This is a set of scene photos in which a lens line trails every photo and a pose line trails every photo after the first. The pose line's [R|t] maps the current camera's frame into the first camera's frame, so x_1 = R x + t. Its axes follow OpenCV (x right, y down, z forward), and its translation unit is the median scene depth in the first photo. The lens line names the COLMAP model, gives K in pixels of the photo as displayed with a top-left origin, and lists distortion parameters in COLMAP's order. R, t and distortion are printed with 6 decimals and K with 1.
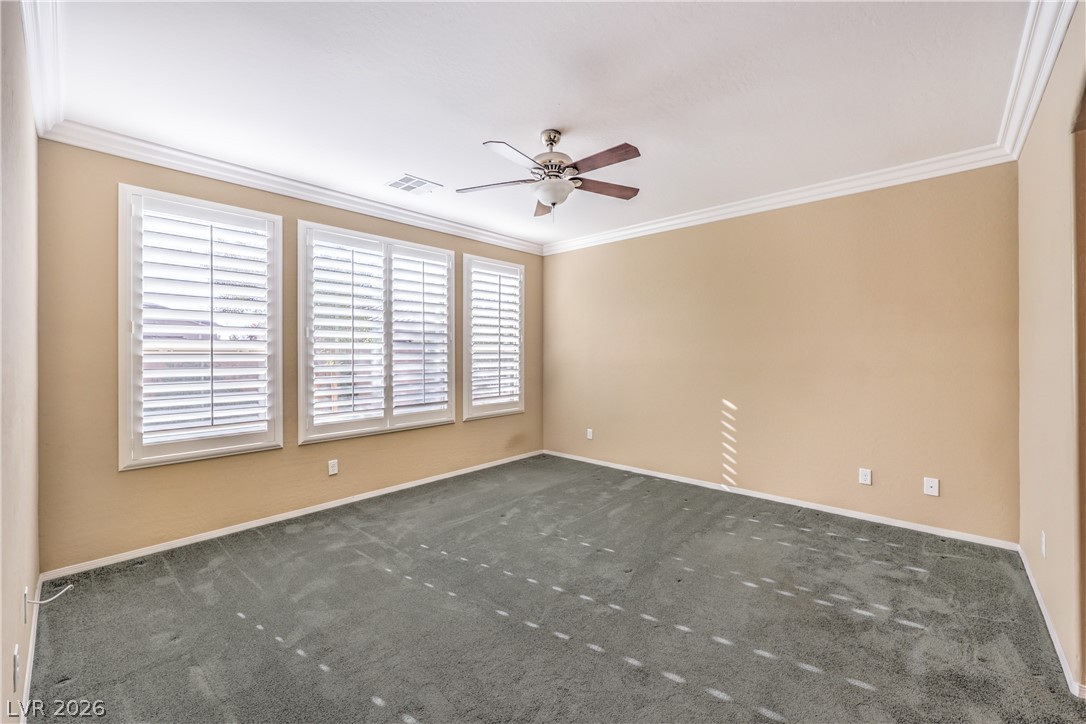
lens RADIAL K [[440.0, 0, 537.9], [0, 440.0, 344.2], [0, 0, 1]] dist [-0.004038, 0.000598]
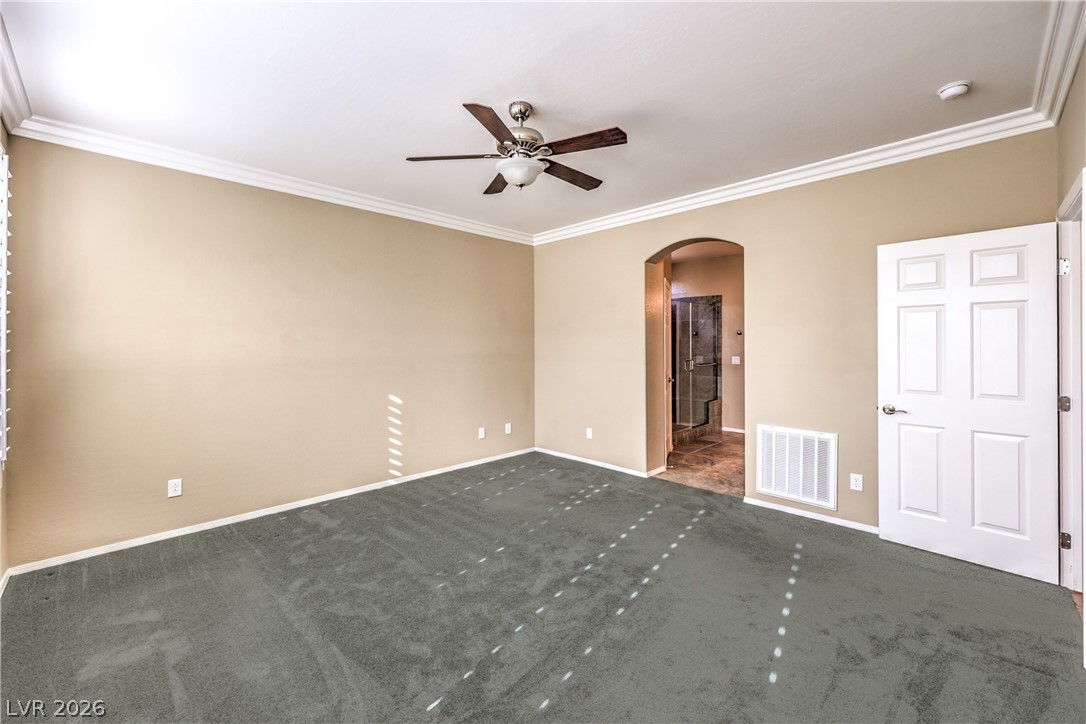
lens RADIAL K [[440.0, 0, 547.2], [0, 440.0, 356.0], [0, 0, 1]] dist [-0.004038, 0.000598]
pose [[0.021622, -0.016923, 0.999623, -0.697780], [-0.015104, 0.999737, 0.017252, 0.017444], [-0.999652, -0.015472, 0.021361, 0.766593]]
